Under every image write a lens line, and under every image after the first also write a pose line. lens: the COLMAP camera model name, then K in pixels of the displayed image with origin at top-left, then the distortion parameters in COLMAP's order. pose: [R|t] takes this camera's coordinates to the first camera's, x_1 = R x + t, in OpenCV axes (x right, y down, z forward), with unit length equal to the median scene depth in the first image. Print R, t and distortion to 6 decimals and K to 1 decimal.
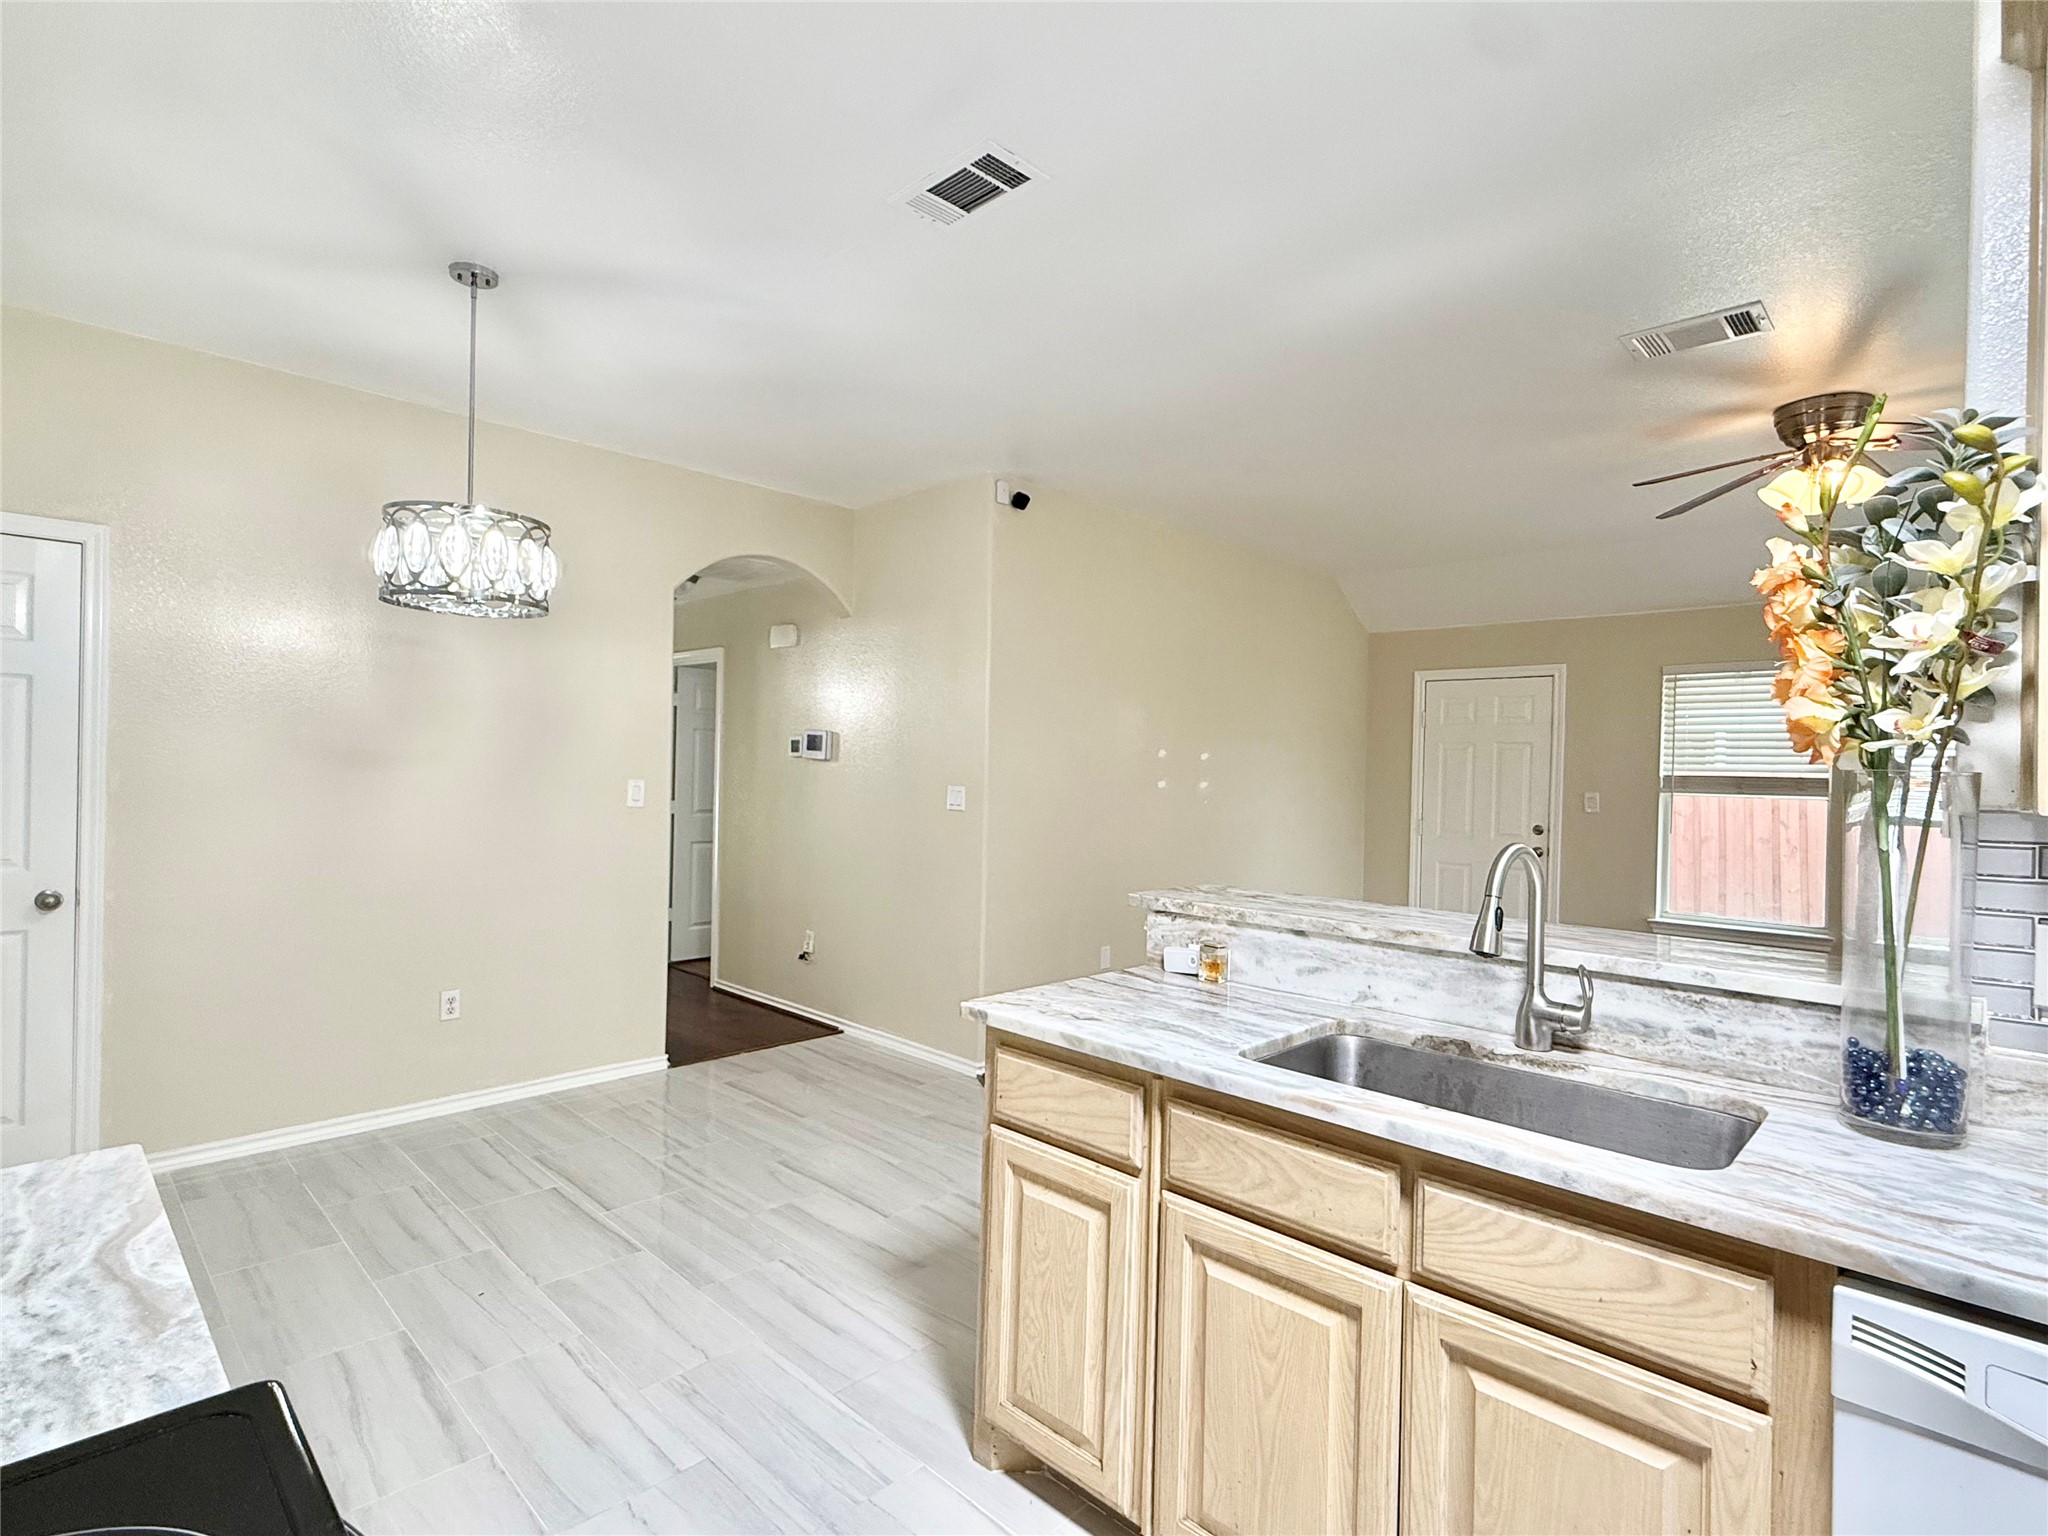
lens RADIAL K [[1008.4, 0, 1020.5], [0, 1008.4, 769.9], [0, 0, 1]] dist [0.000222, -0.000545]
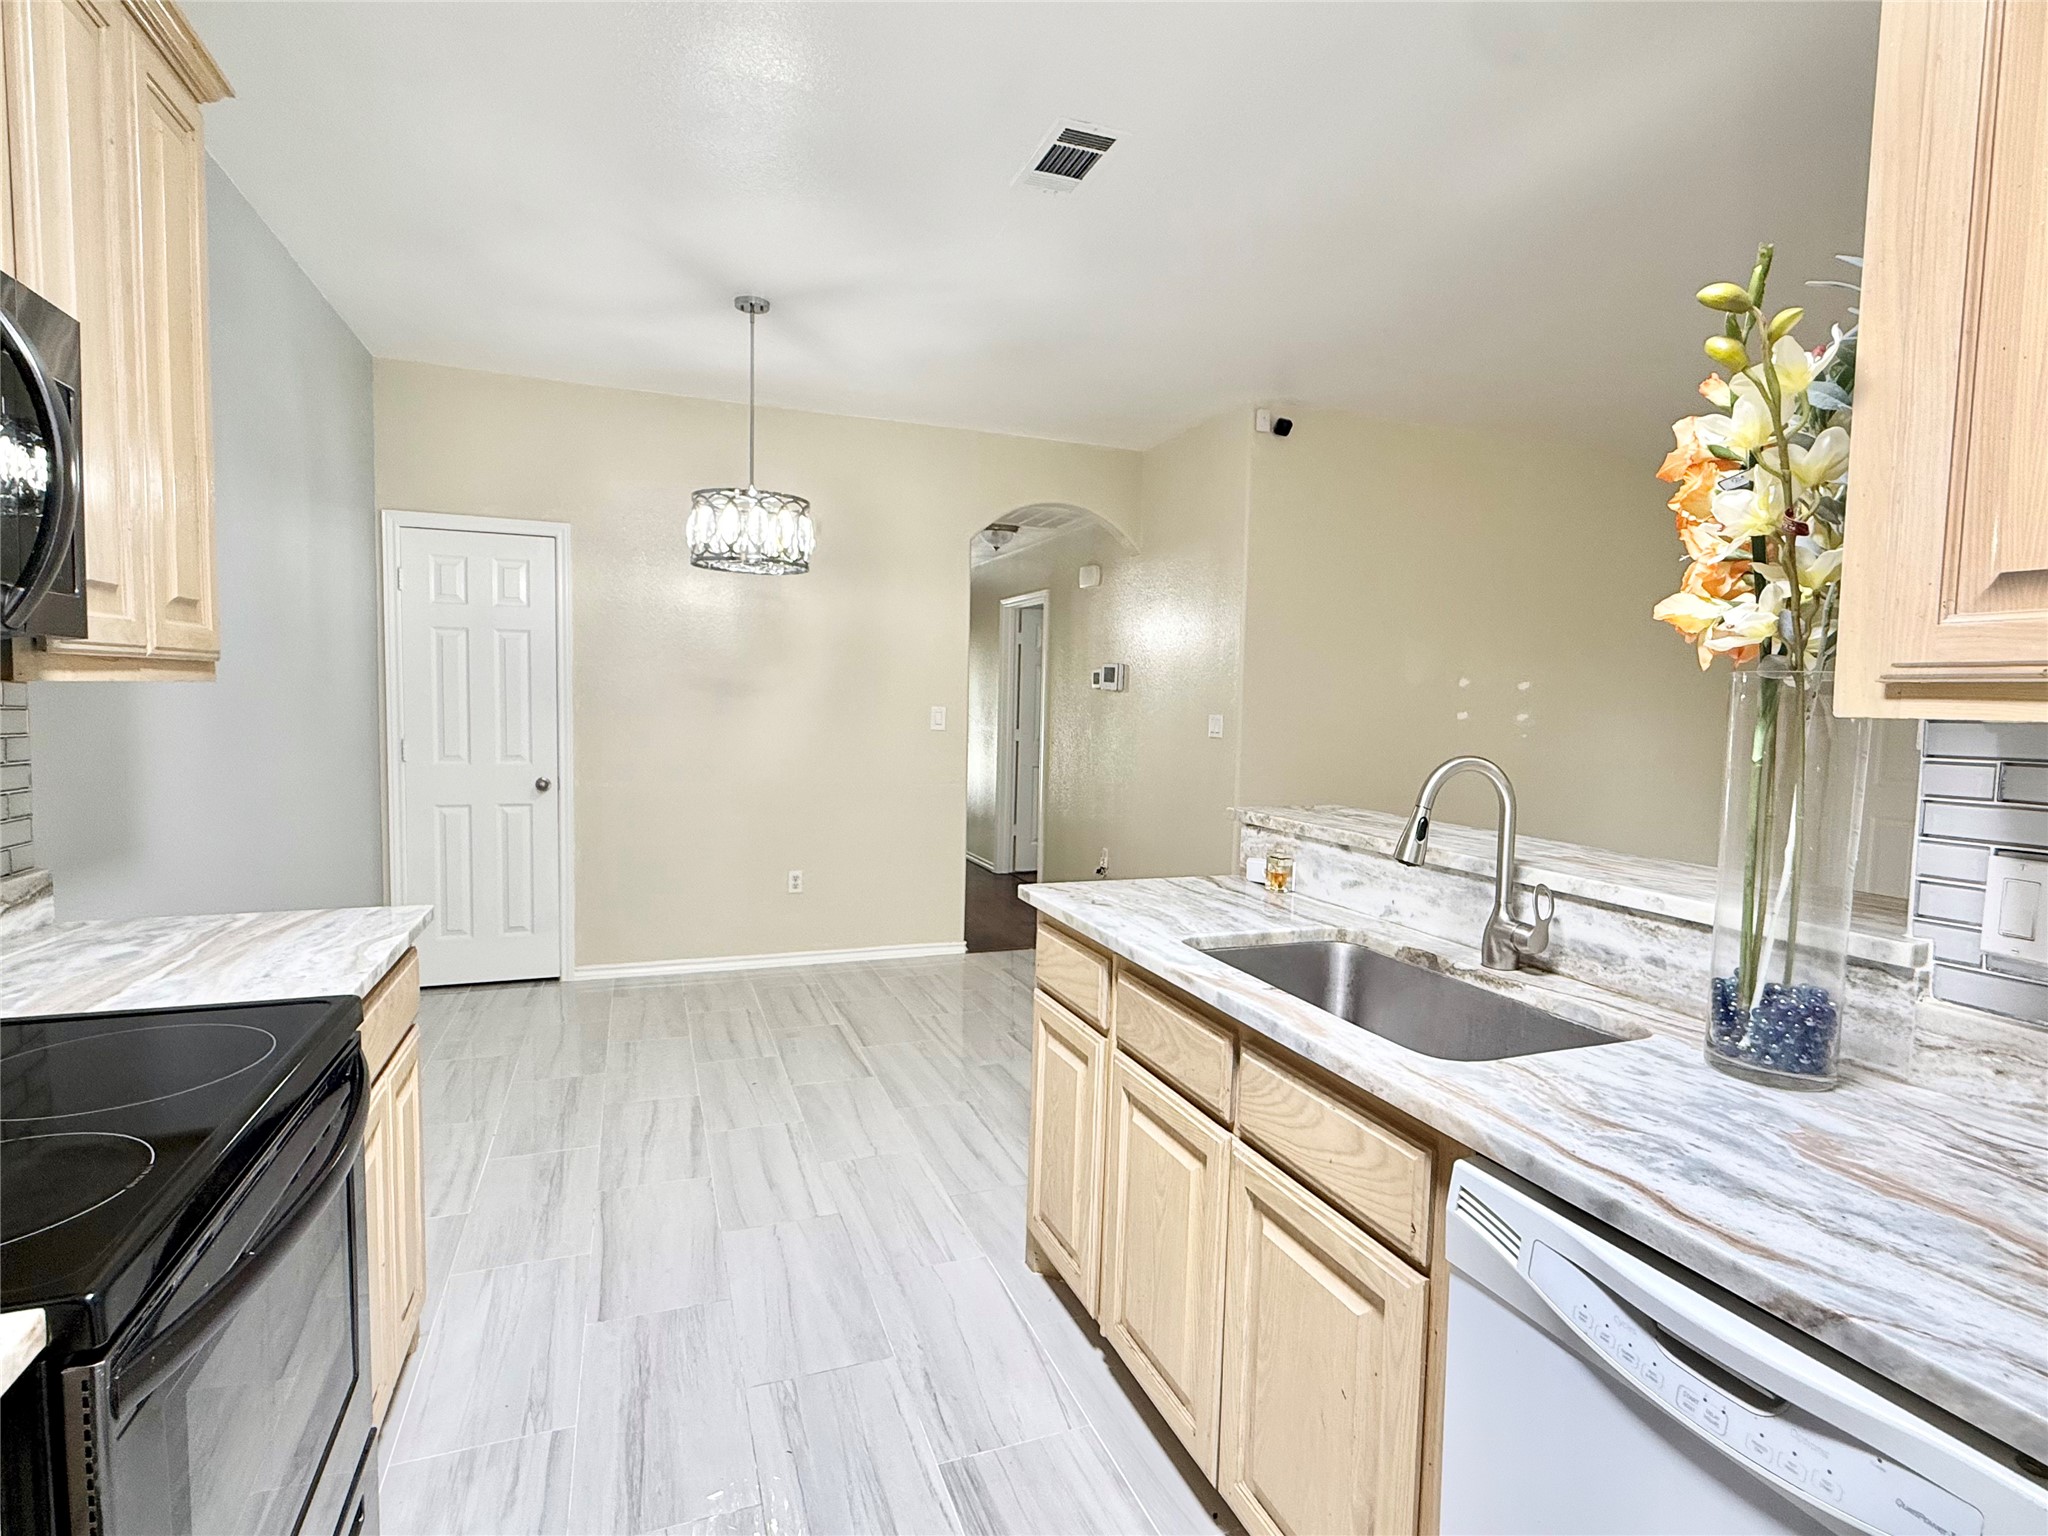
lens RADIAL K [[1008.4, 0, 1020.1], [0, 1008.4, 768.9], [0, 0, 1]] dist [0.000222, -0.000545]
pose [[0.908318, 0.028732, -0.417293, 0.322818], [-0.003967, 0.998185, 0.060093, 0.018060], [0.418262, -0.052928, 0.906783, -0.046853]]
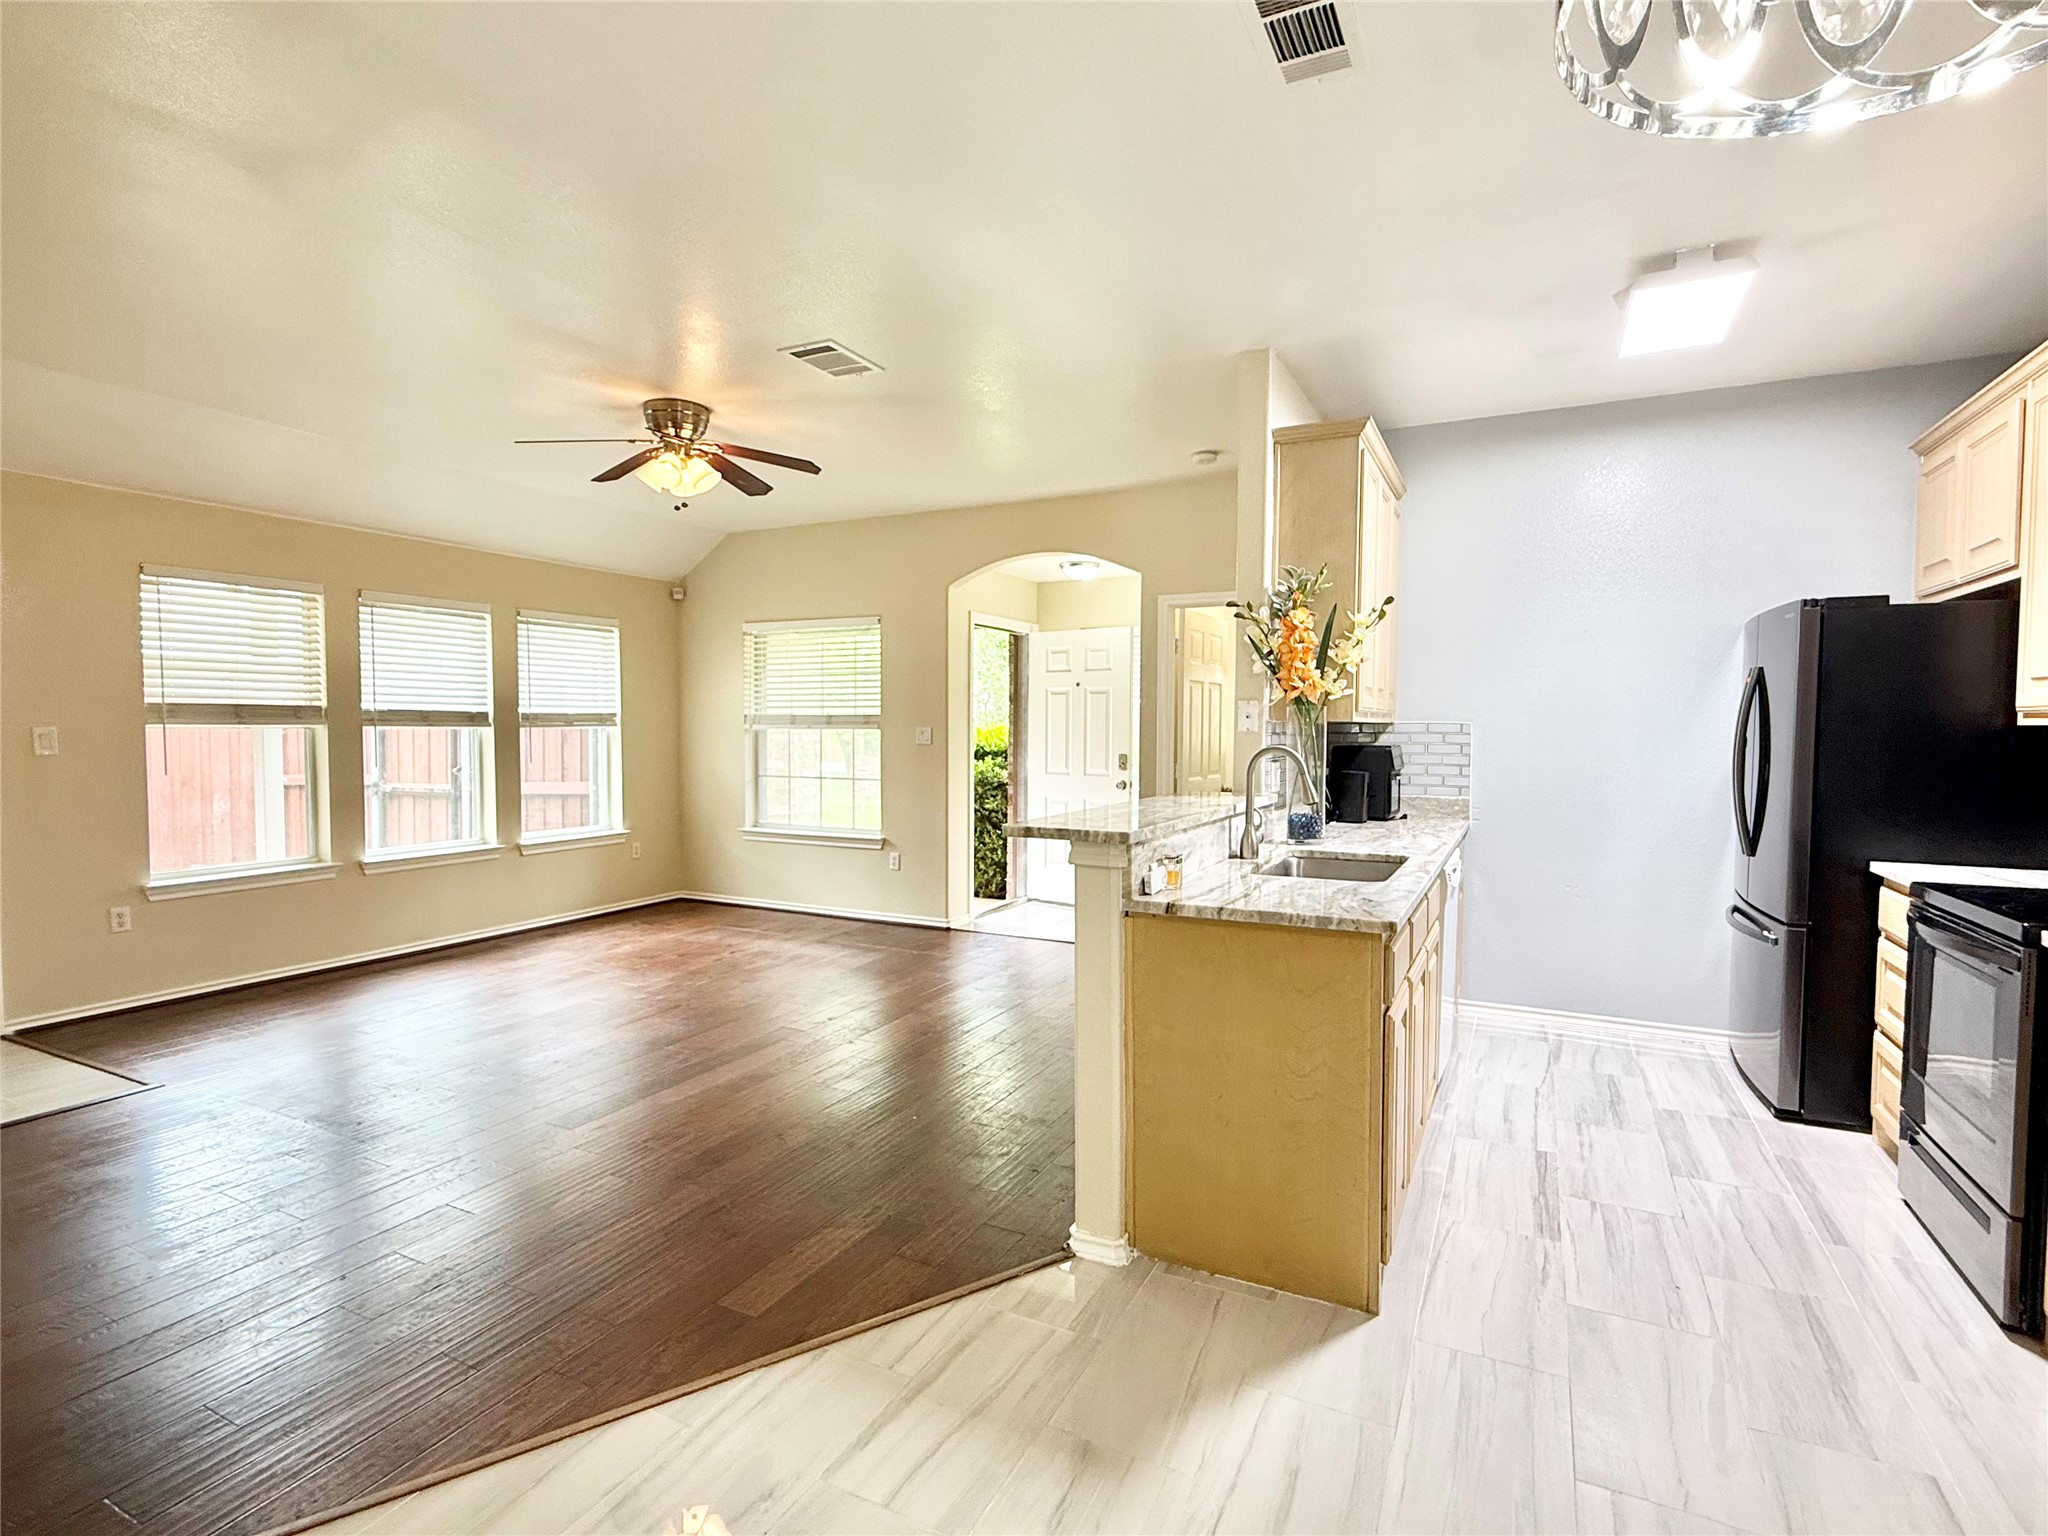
lens RADIAL K [[1008.4, 0, 1019.8], [0, 1008.4, 768.4], [0, 0, 1]] dist [0.000222, -0.000545]
pose [[-0.302154, -0.063090, 0.951169, -0.718756], [-0.009138, 0.997953, 0.063290, 0.001101], [-0.953215, 0.010431, -0.302112, 1.282876]]
